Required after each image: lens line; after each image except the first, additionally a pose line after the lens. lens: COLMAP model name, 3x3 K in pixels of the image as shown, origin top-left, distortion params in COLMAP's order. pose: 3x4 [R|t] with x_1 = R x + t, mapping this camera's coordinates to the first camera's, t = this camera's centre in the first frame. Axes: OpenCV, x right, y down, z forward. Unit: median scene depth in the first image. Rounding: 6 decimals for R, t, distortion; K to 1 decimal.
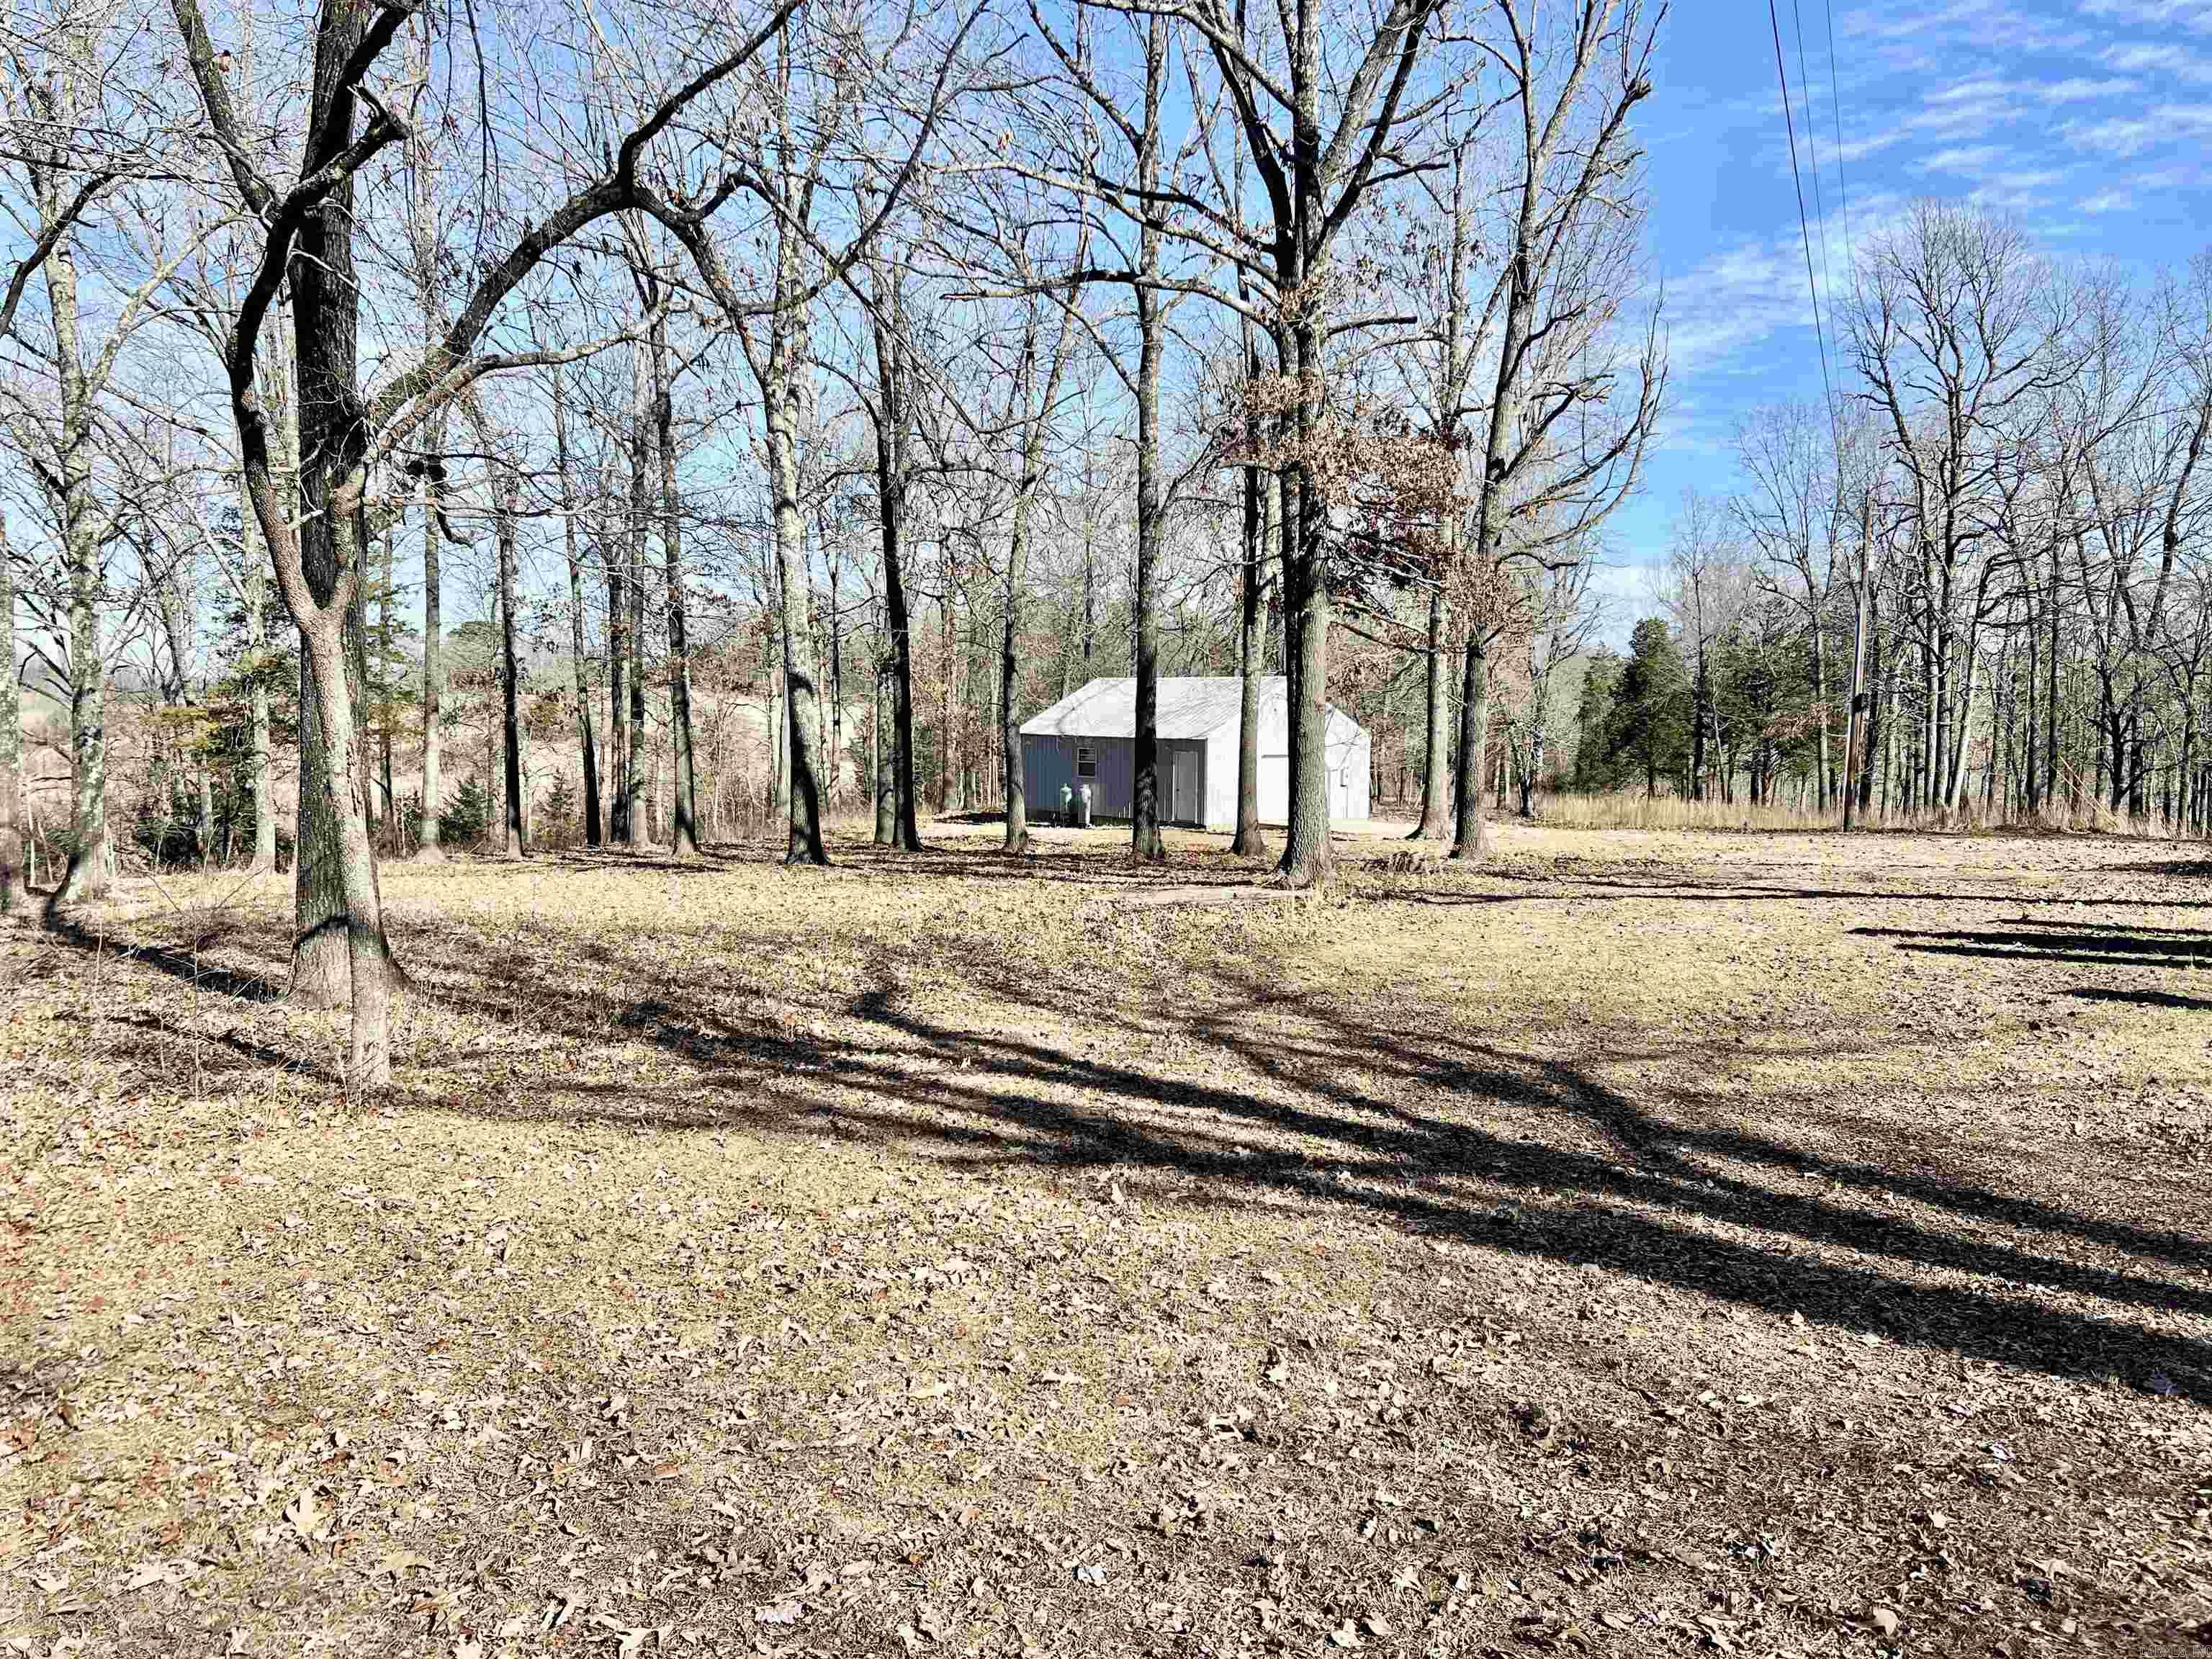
lens RADIAL K [[1663.1, 0, 1112.8], [0, 1663.1, 837.2], [0, 0, 1]] dist [0.087462, -0.096952]
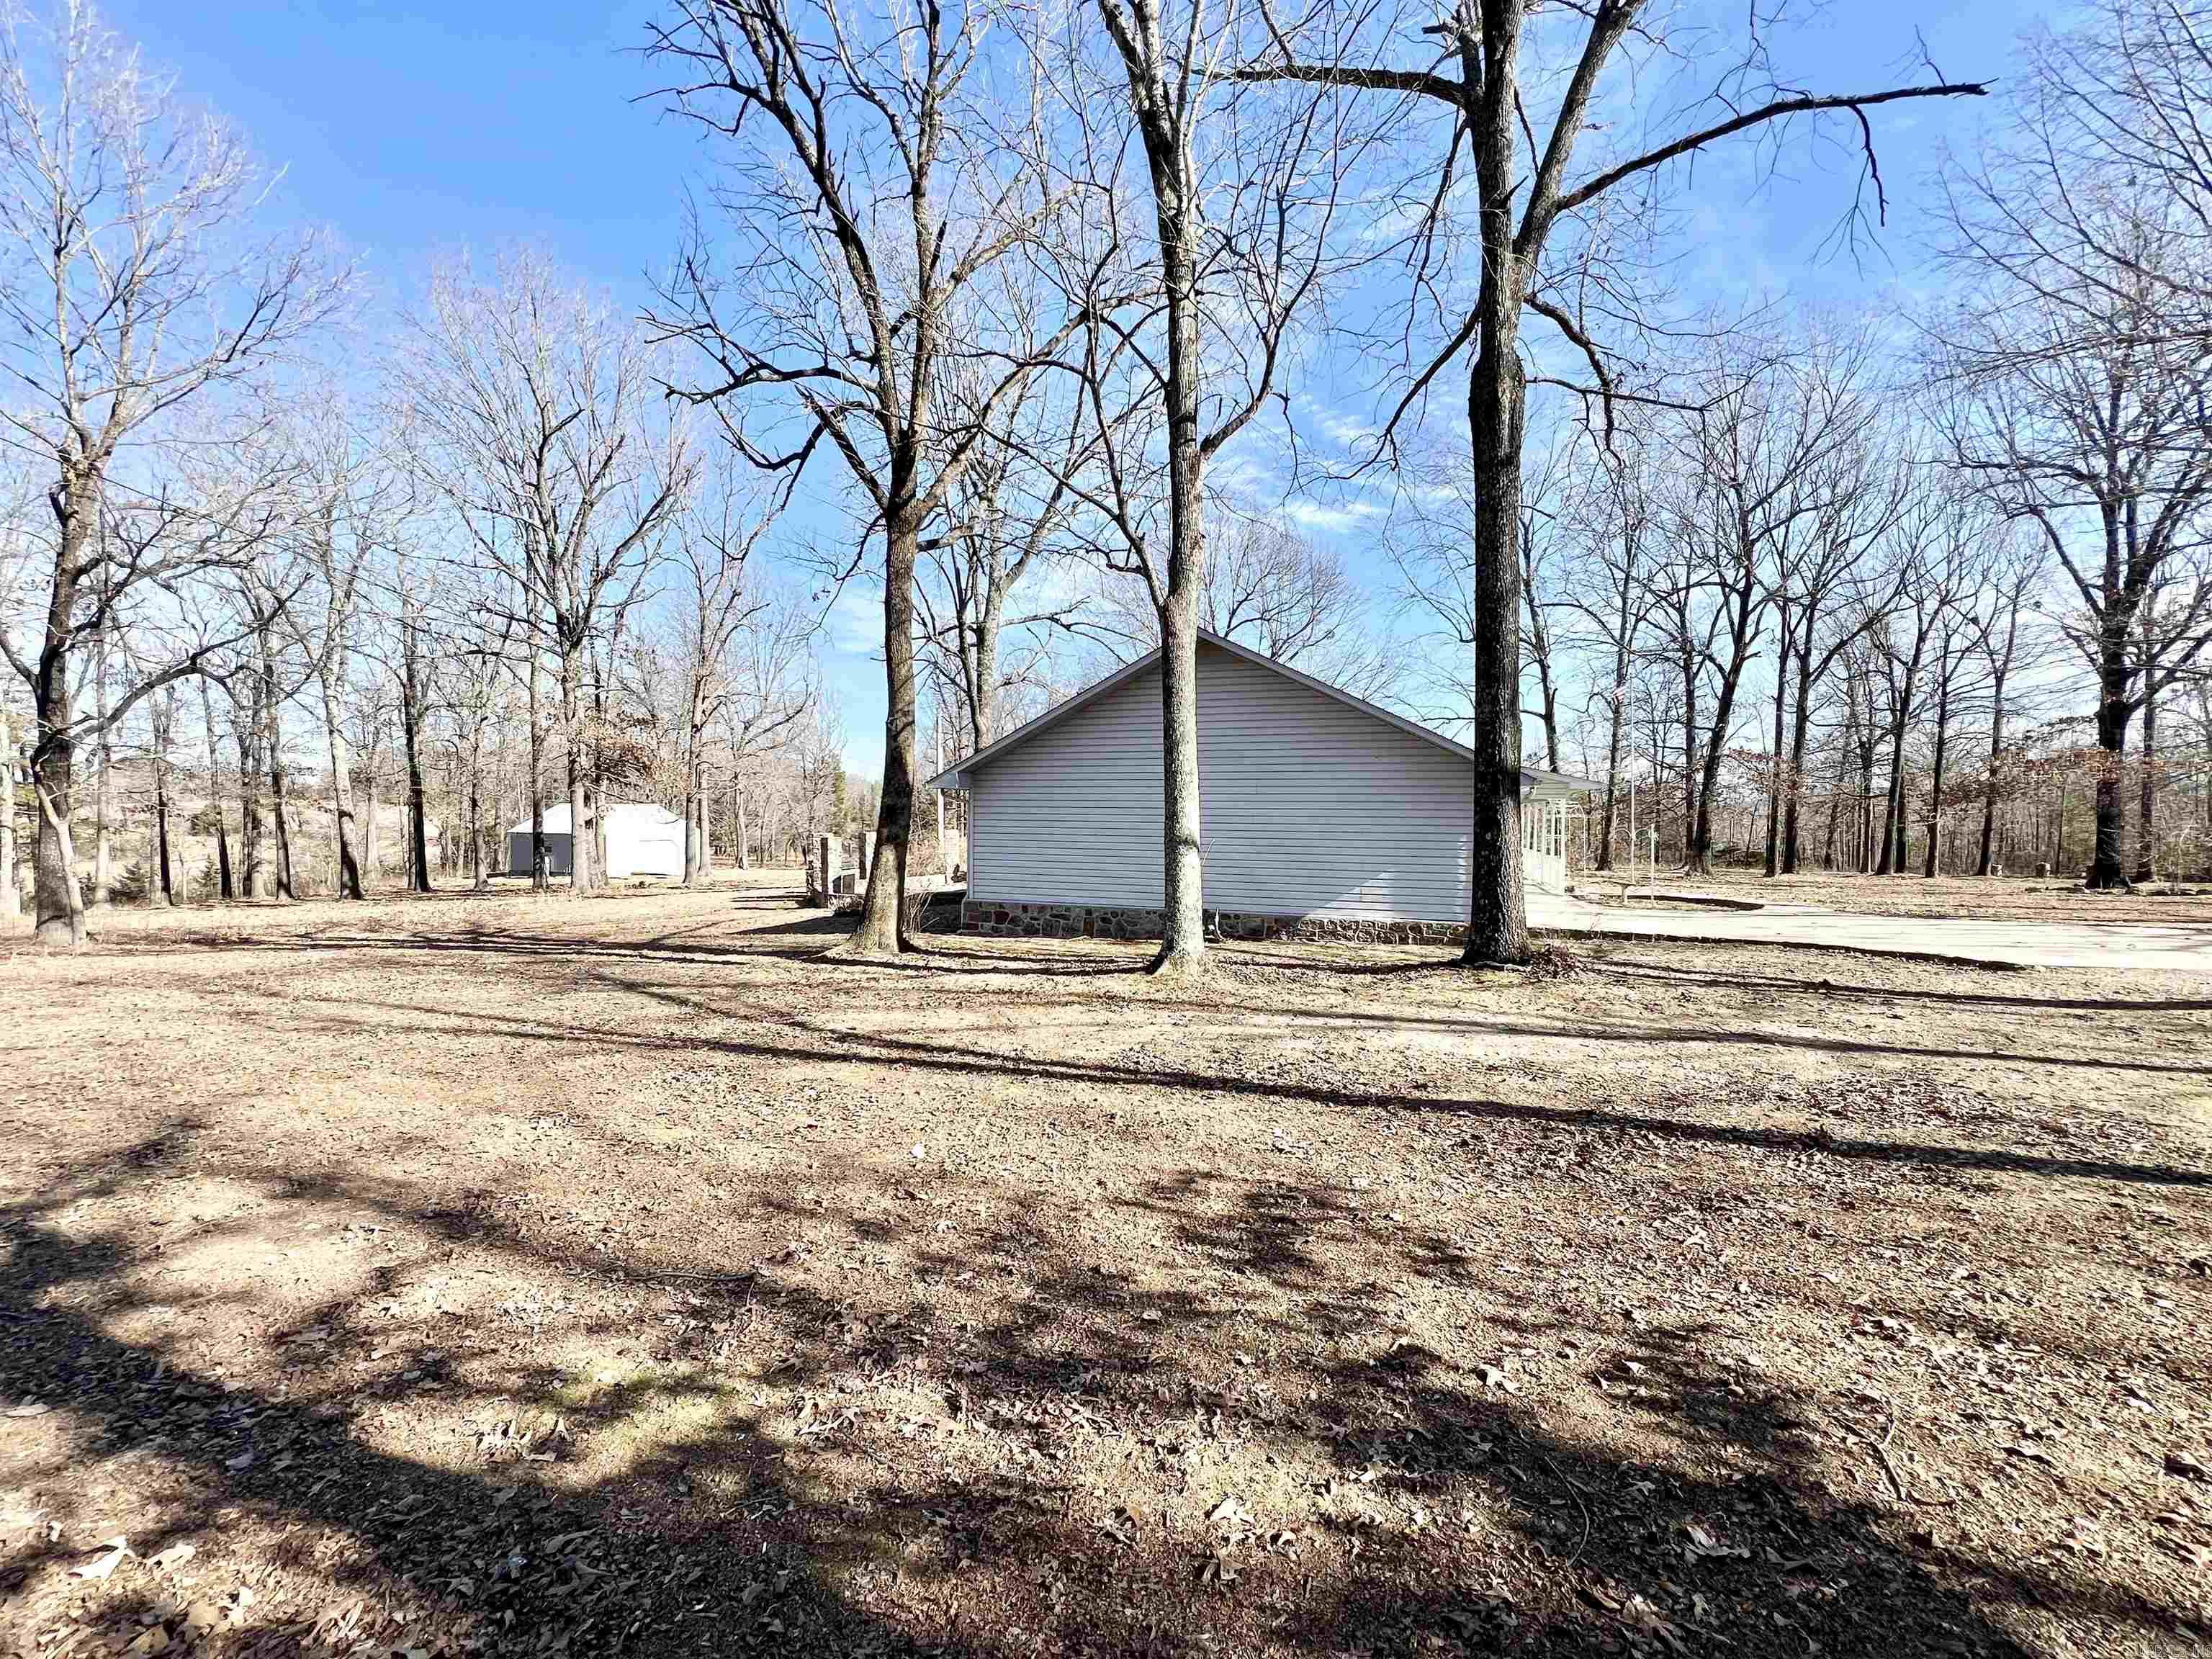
lens RADIAL K [[887.2, 0, 1106.7], [0, 887.2, 835.5], [0, 0, 1]] dist [0.003503, 0.000179]
pose [[0.895455, -0.021810, 0.444618, 0.140576], [0.041138, 0.998579, -0.033867, 0.009673], [-0.443247, 0.048617, 0.895080, -0.348668]]
